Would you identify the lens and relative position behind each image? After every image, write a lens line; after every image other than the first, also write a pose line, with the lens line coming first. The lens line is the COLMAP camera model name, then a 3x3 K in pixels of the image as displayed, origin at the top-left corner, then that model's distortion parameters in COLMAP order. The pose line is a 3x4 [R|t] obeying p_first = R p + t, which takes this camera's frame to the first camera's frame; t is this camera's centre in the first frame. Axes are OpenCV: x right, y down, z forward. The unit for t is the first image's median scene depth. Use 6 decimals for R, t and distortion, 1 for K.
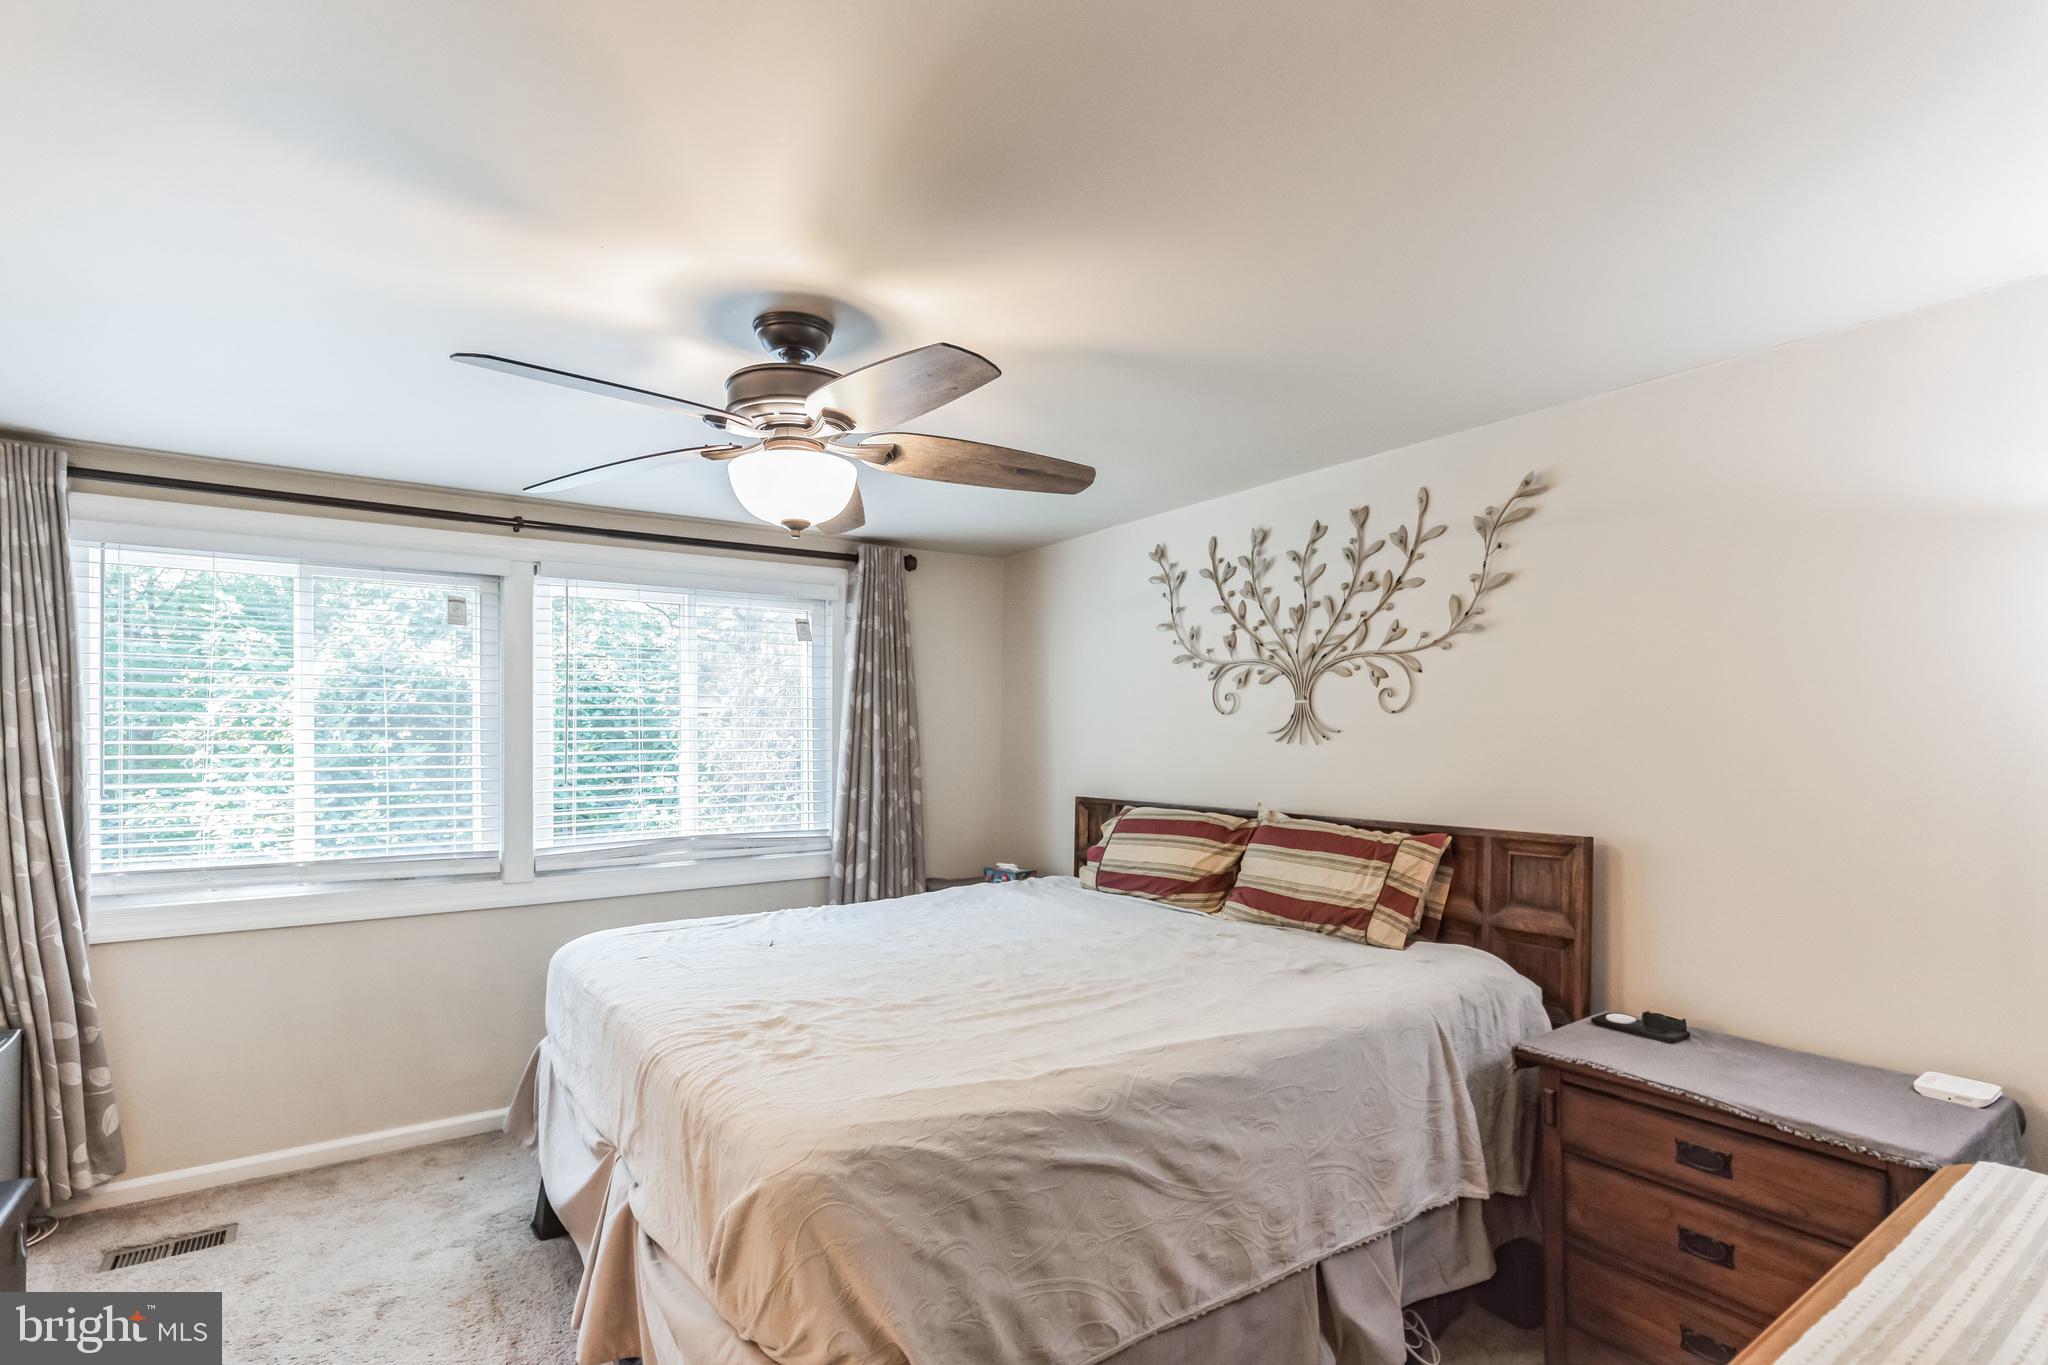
lens RADIAL K [[967.2, 0, 997.9], [0, 967.2, 740.1], [0, 0, 1]] dist [0.000730, 0.000153]
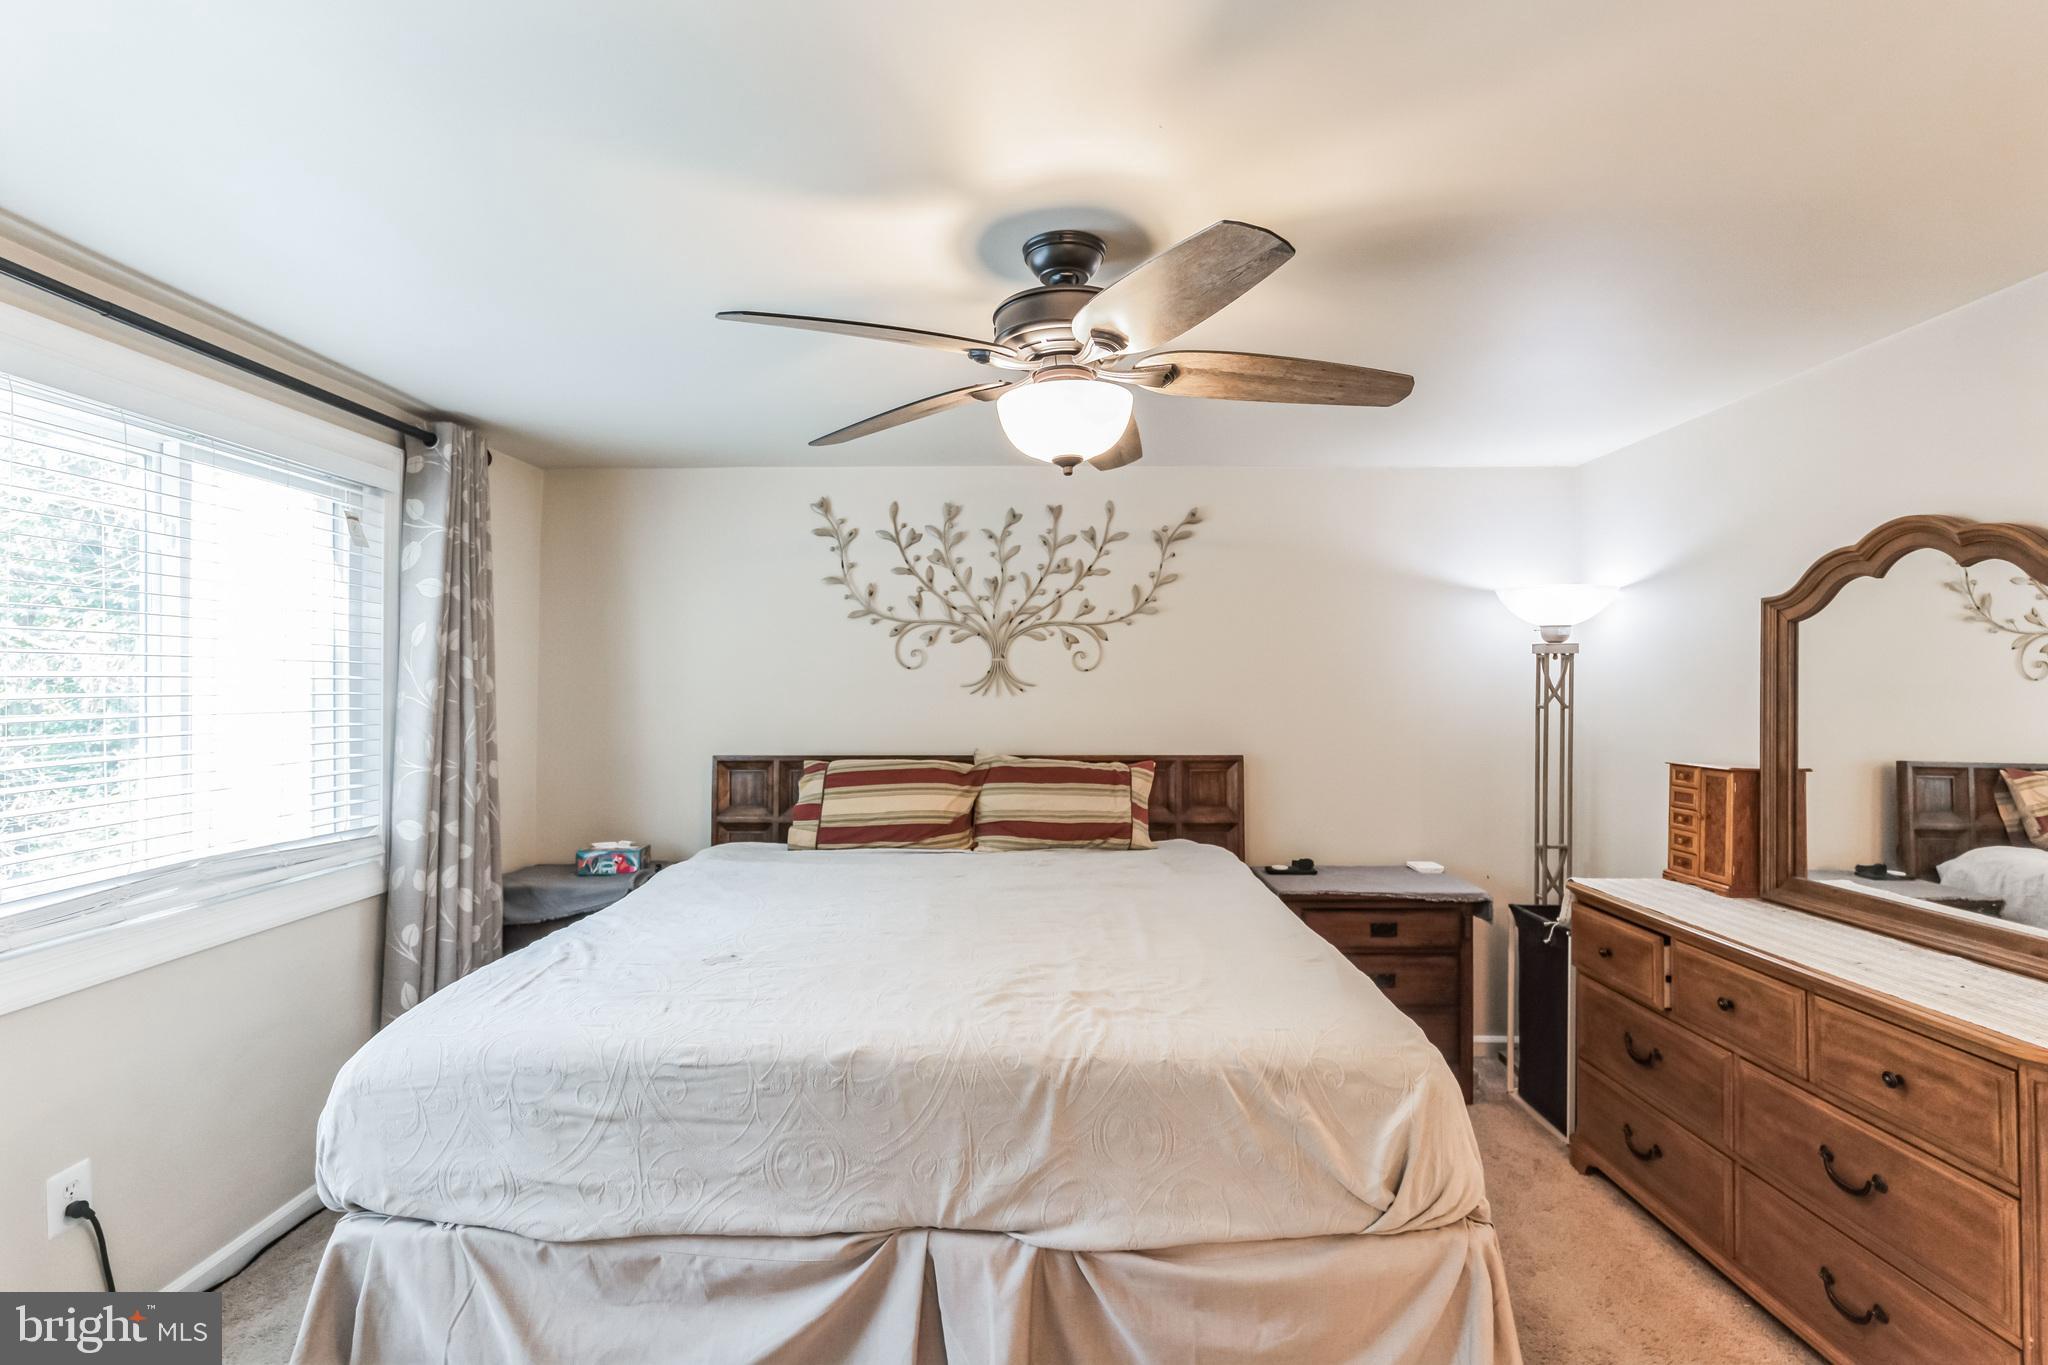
lens RADIAL K [[951.0, 0, 1024.0], [0, 951.0, 682.5], [0, 0, 1]] dist [0.001187, 0.000065]
pose [[0.568402, 0.007598, 0.822716, -0.737966], [0.003244, 0.999929, -0.011476, 0.001404], [-0.822744, 0.009191, 0.568337, 0.383206]]
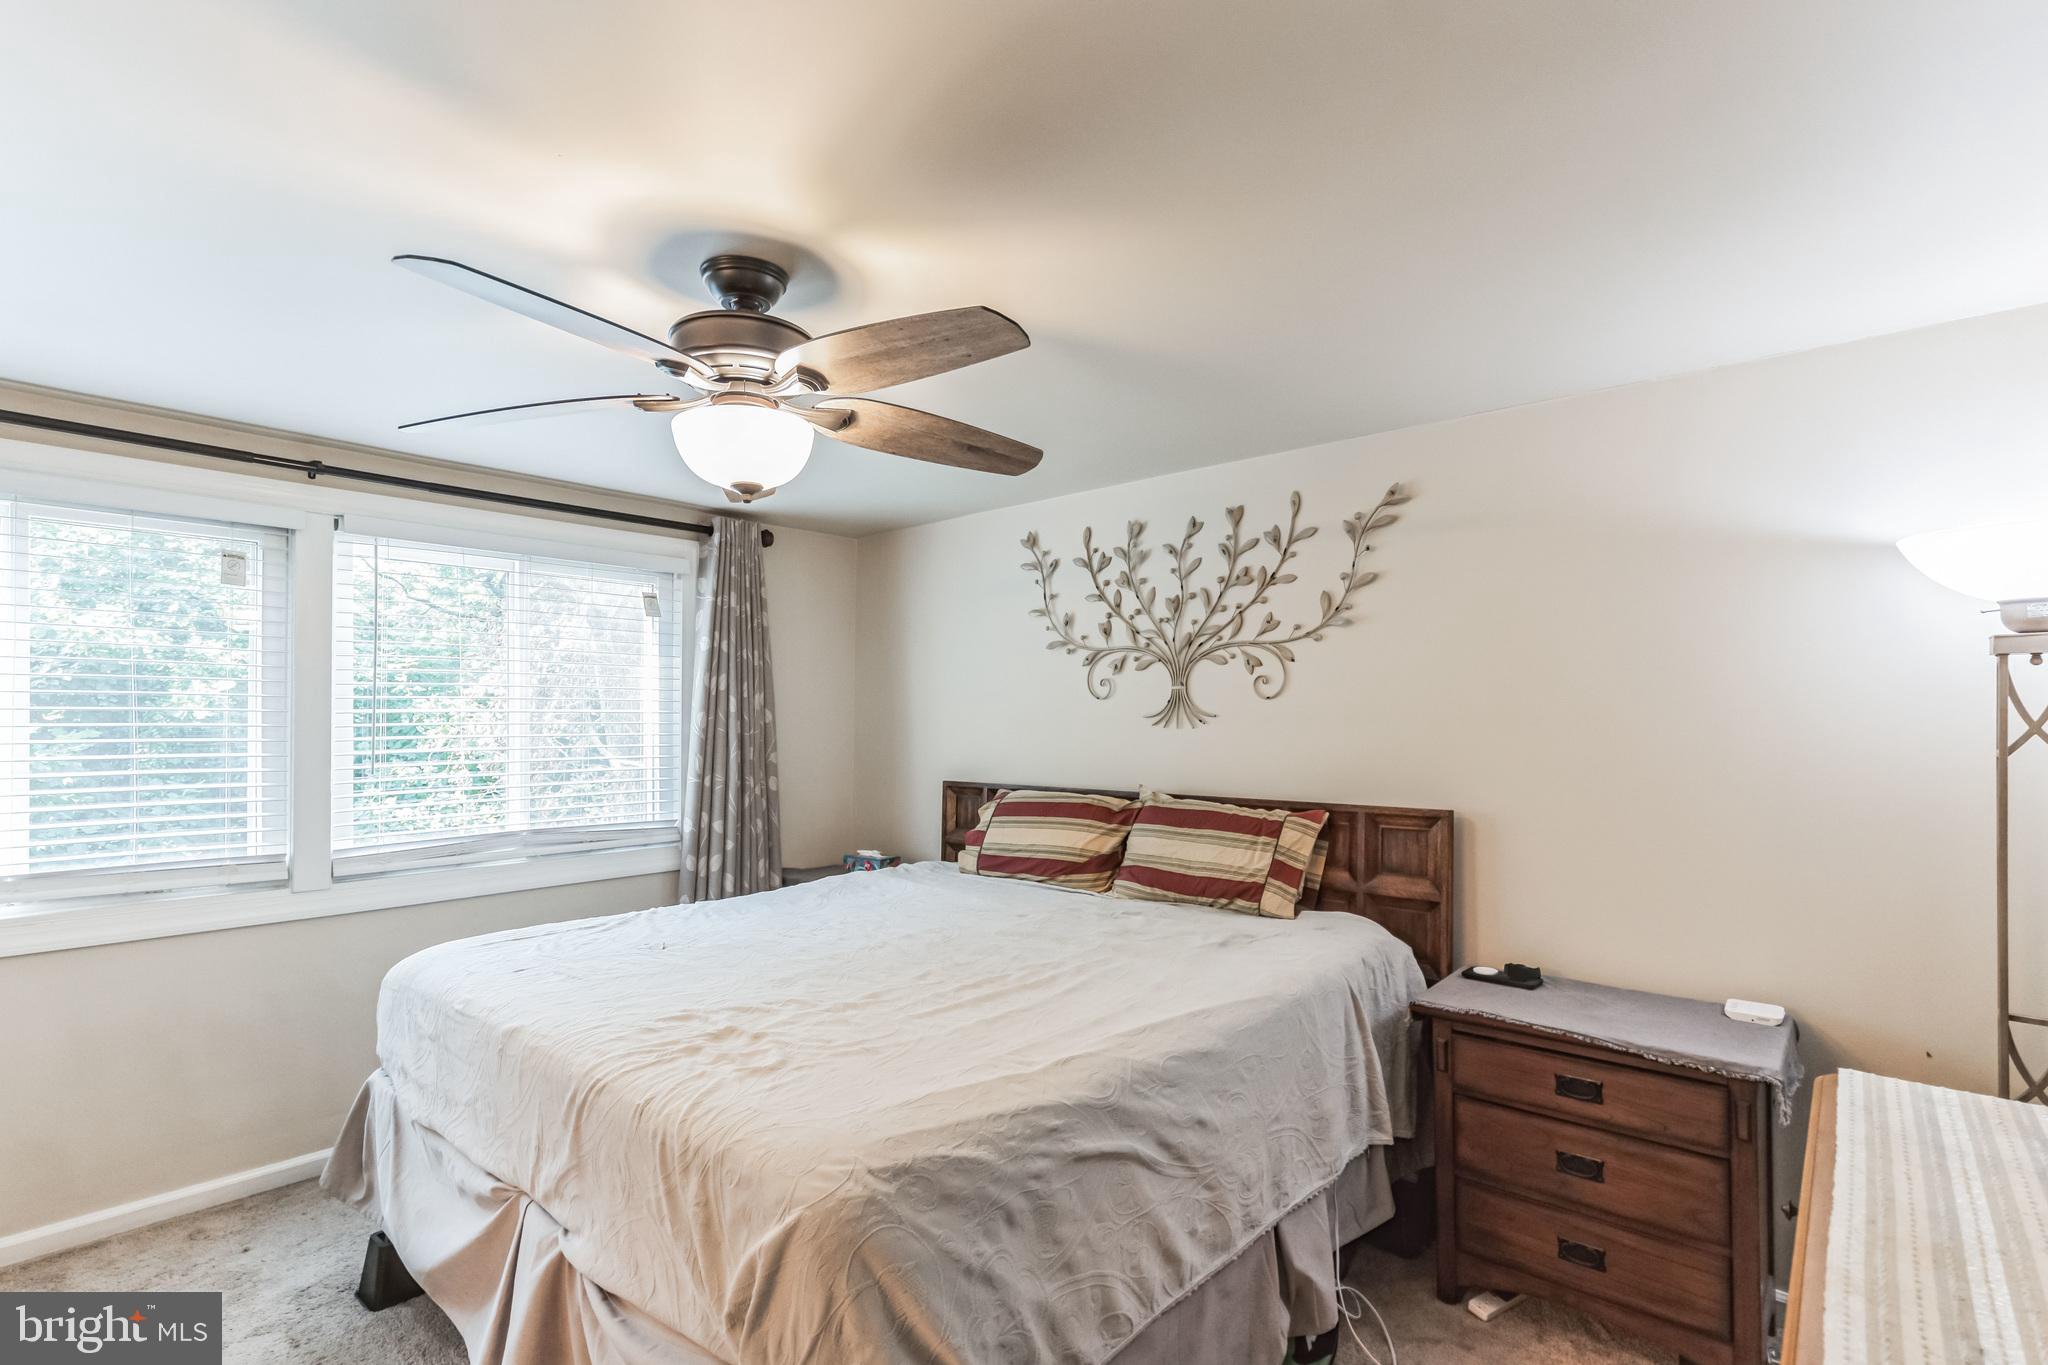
lens RADIAL K [[955.4, 0, 1013.2], [0, 955.4, 713.5], [0, 0, 1]] dist [-0.000013, -0.000305]
pose [[0.969118, 0.004391, 0.246557, -0.139537], [-0.001359, 0.999921, -0.012467, 0.002015], [-0.246592, 0.011746, 0.969048, 0.044092]]
